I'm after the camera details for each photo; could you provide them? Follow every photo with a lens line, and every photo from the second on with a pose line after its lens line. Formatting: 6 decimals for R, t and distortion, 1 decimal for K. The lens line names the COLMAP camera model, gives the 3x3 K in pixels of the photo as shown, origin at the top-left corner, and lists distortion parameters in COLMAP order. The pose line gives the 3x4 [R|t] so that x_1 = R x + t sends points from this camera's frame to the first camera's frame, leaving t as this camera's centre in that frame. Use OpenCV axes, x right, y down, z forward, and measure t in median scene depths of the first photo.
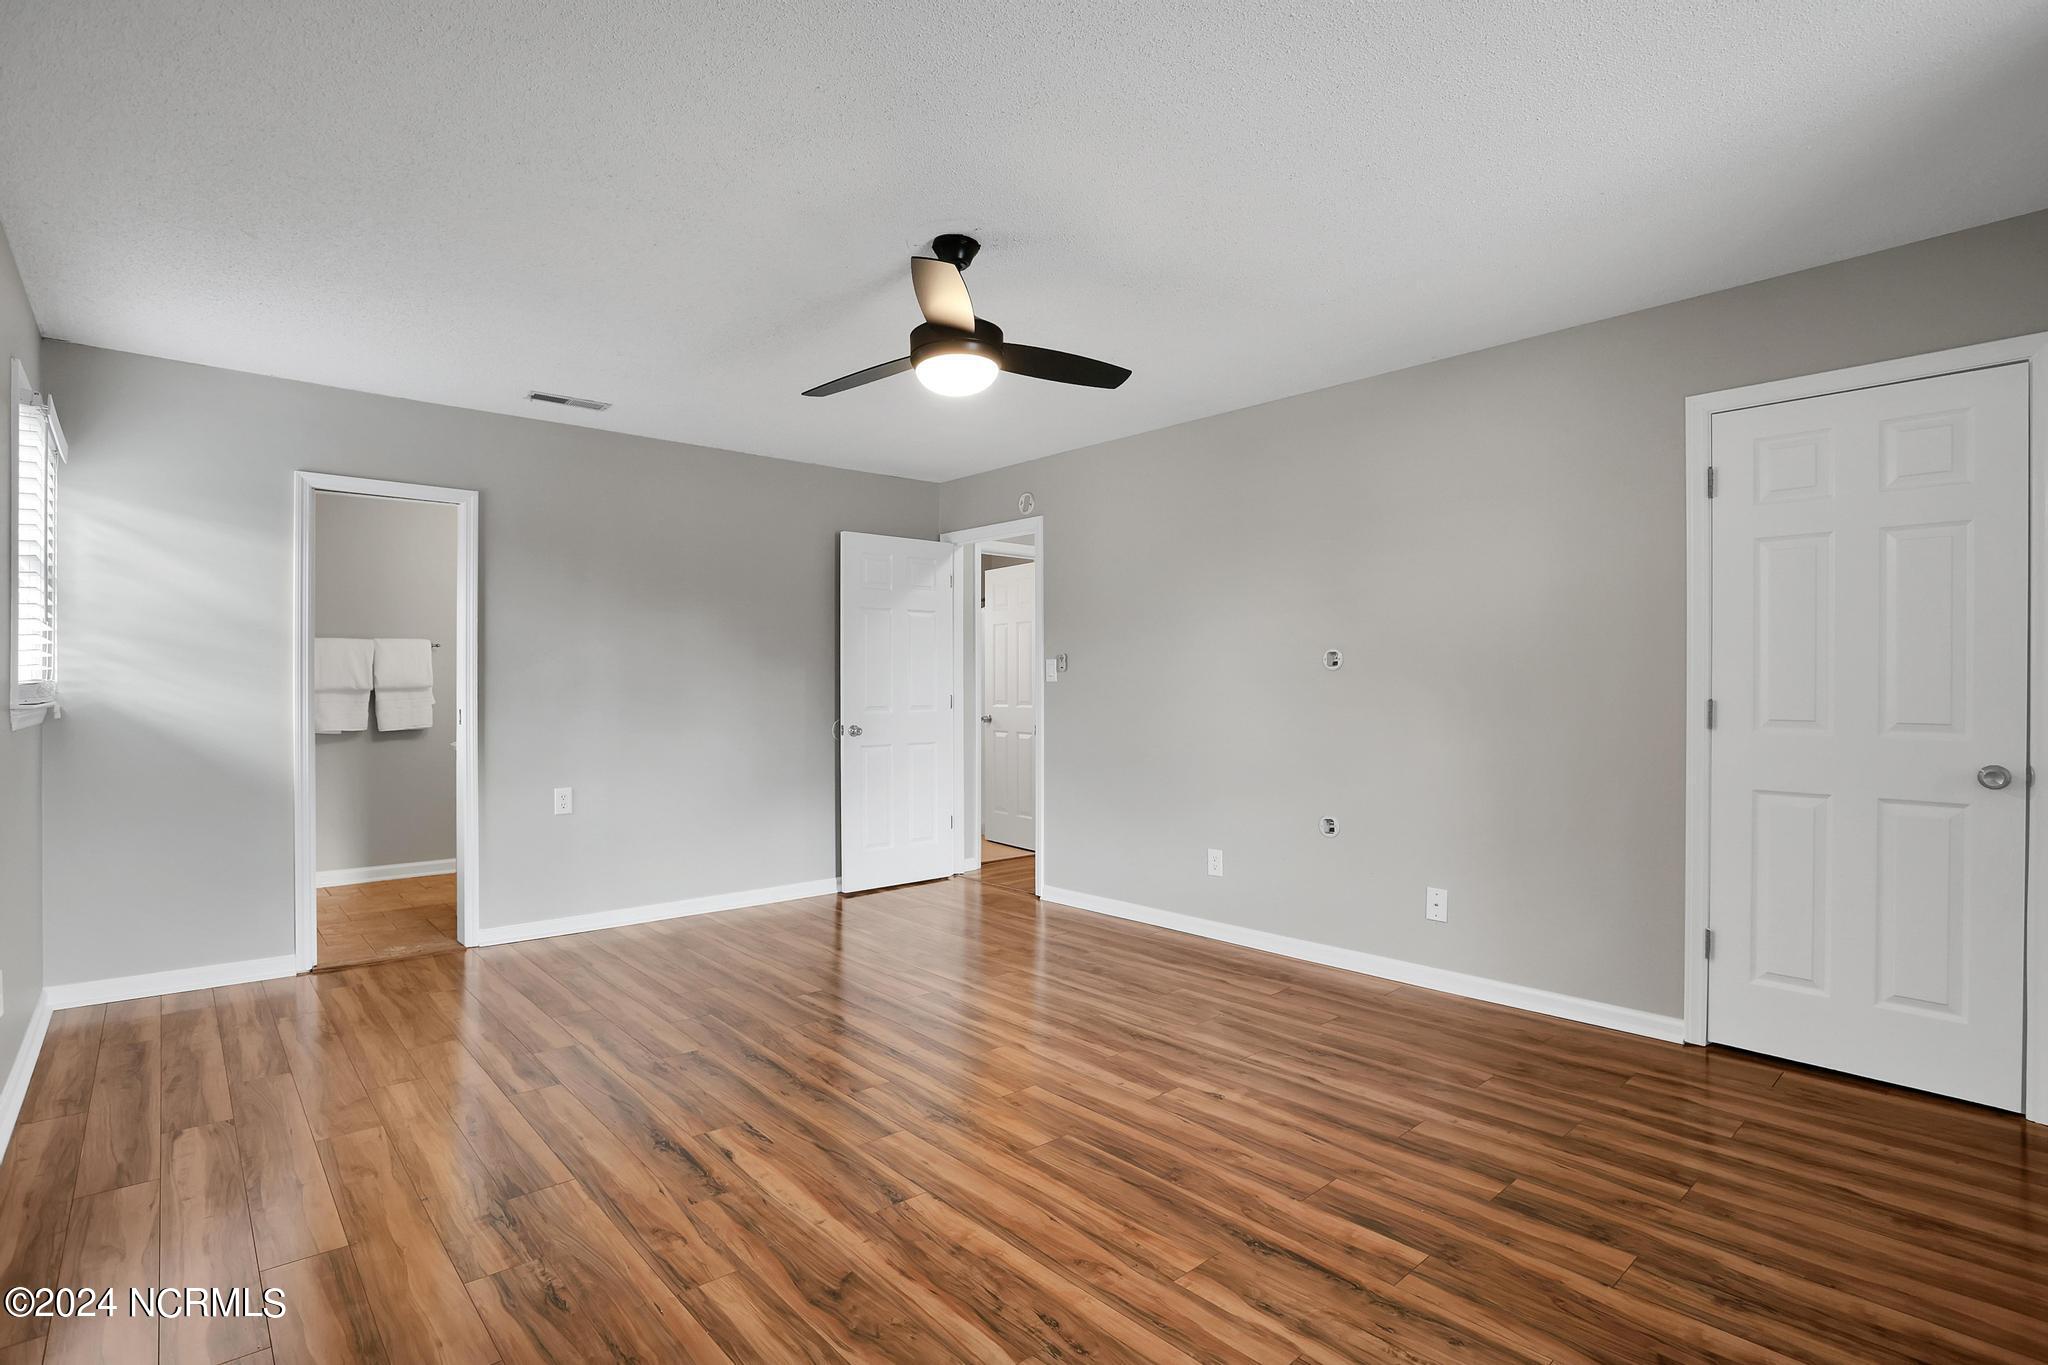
lens RADIAL K [[996.6, 0, 1024.0], [0, 996.6, 682.5], [0, 0, 1]] dist [-0.048837, 0.023316]
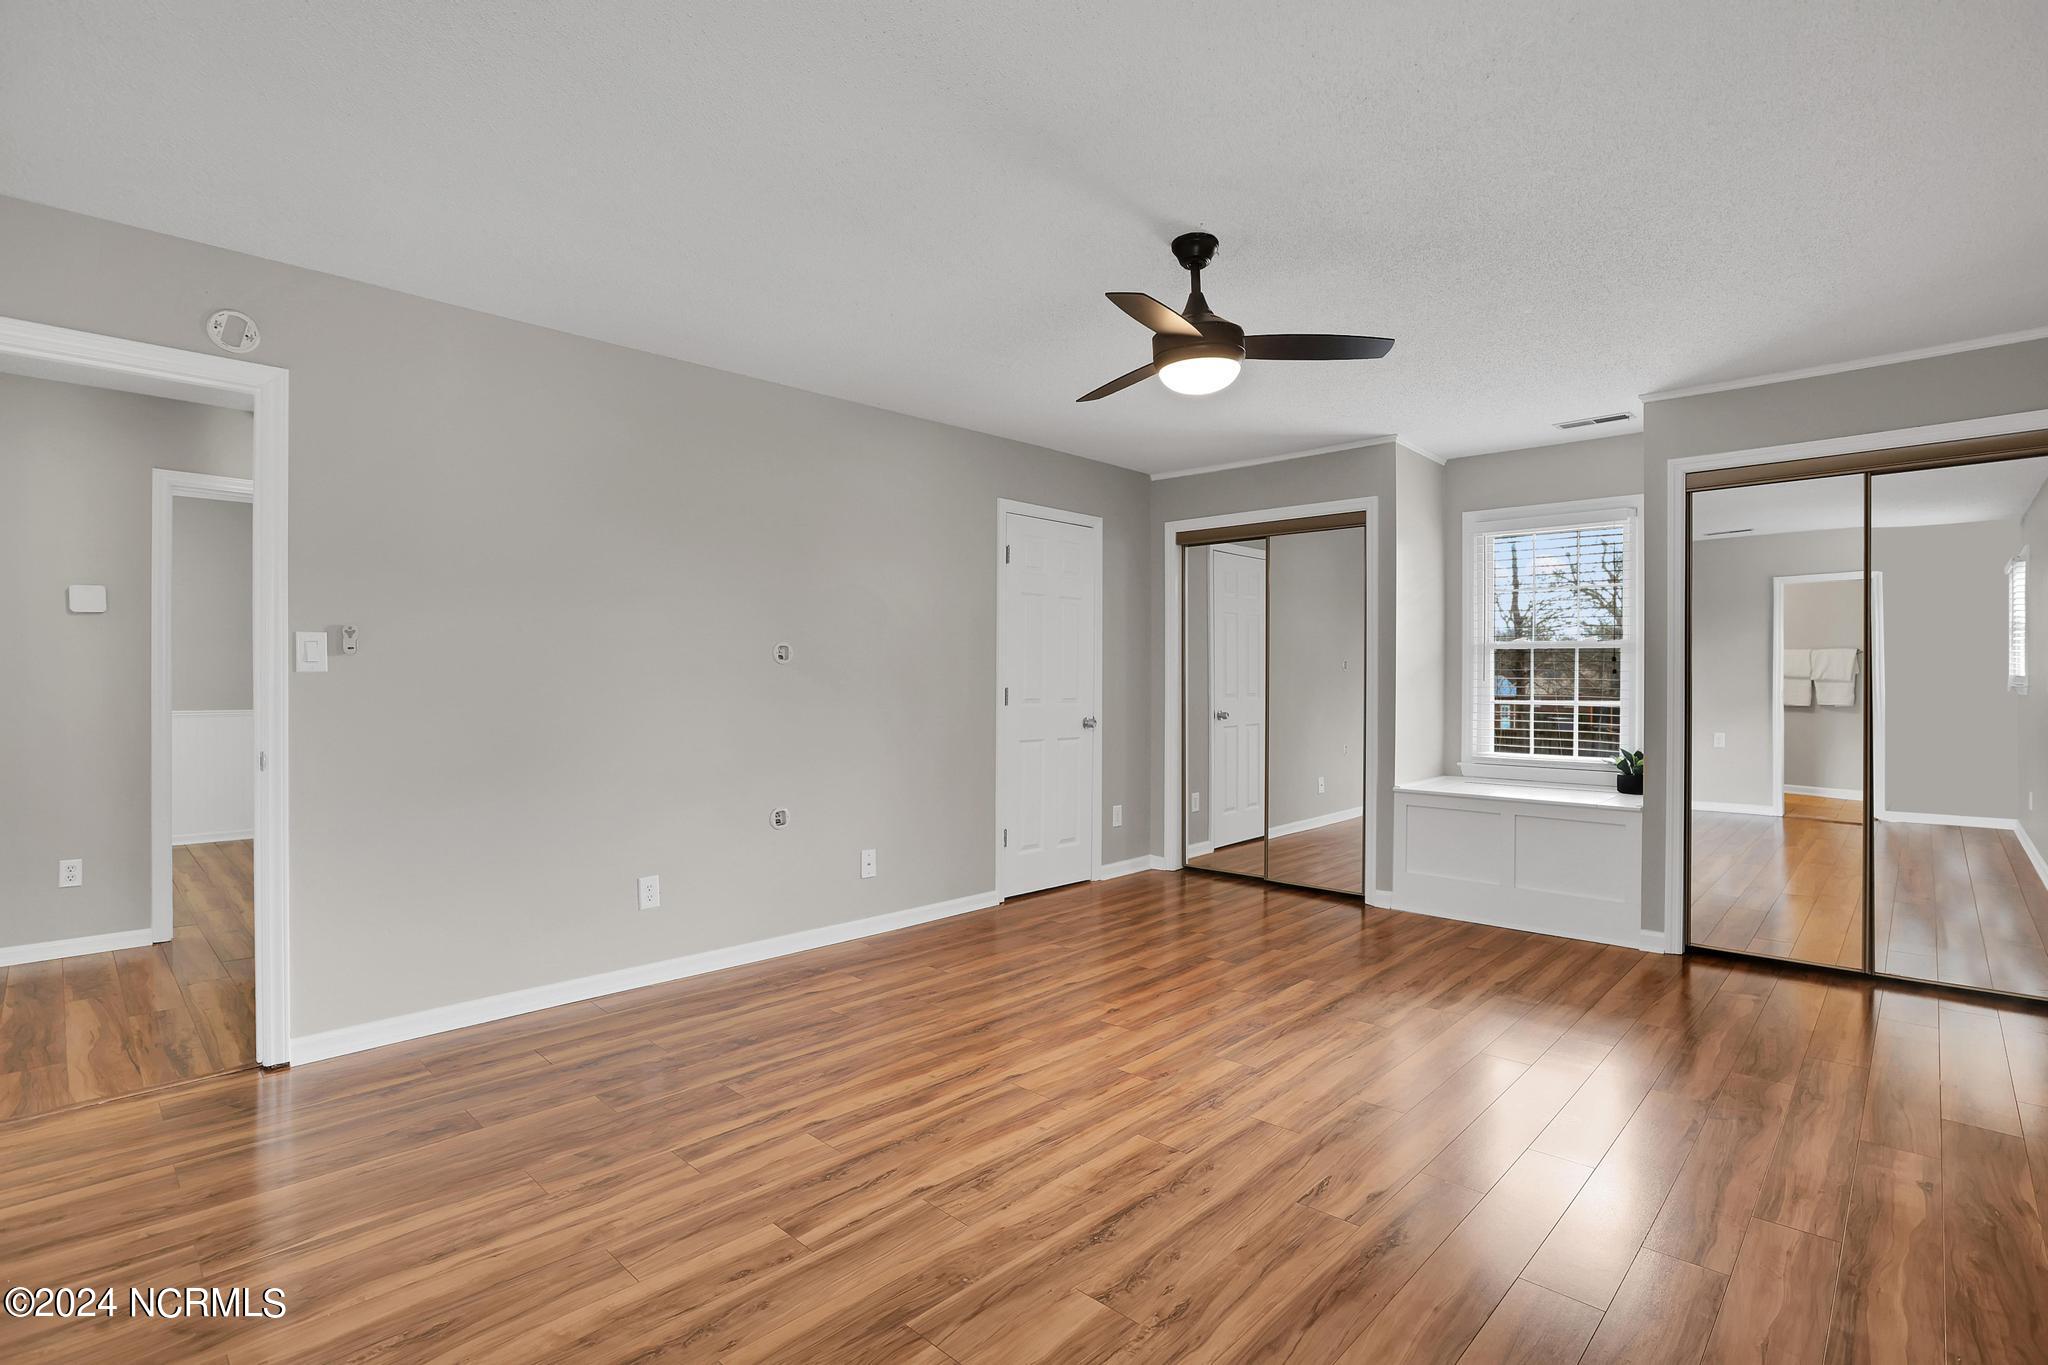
lens RADIAL K [[978.3, 0, 993.8], [0, 978.3, 683.3], [0, 0, 1]] dist [-0.052862, 0.018673]
pose [[-0.067110, 0.000362, 0.997746, -0.979484], [-0.003800, 0.999993, -0.000618, 0.010813], [-0.997738, -0.003833, -0.067108, 1.196427]]
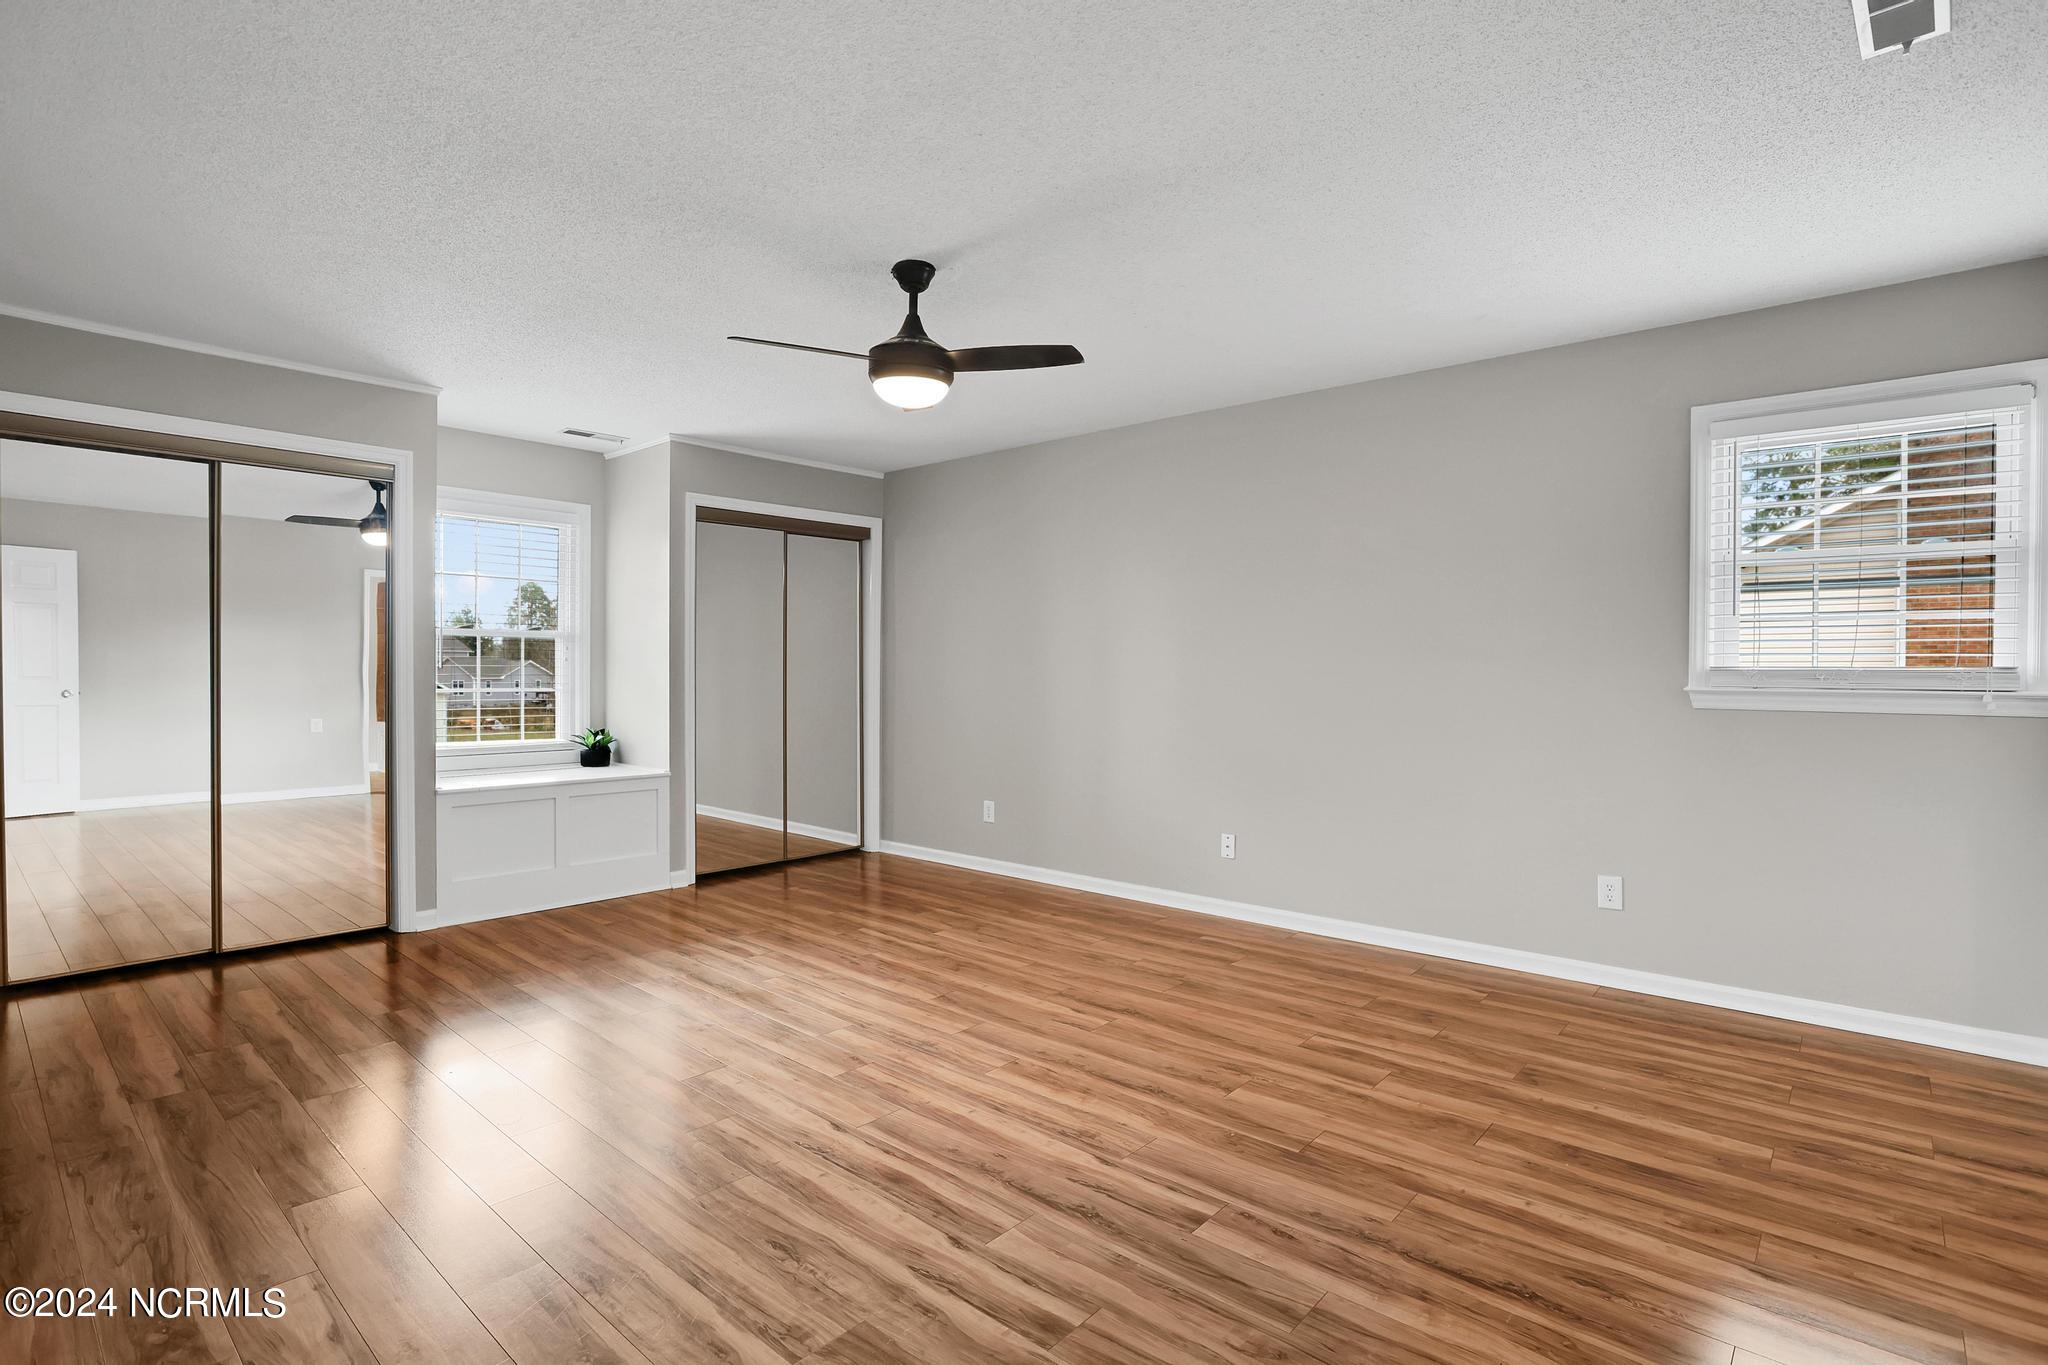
lens RADIAL K [[963.4, 0, 1076.7], [0, 963.4, 681.7], [0, 0, 1]] dist [-0.051081, 0.020122]
pose [[-0.988023, -0.001345, -0.154304, -0.080854], [-0.002578, 0.999966, 0.007791, 0.012001], [0.154288, 0.008095, -0.987993, 1.955510]]
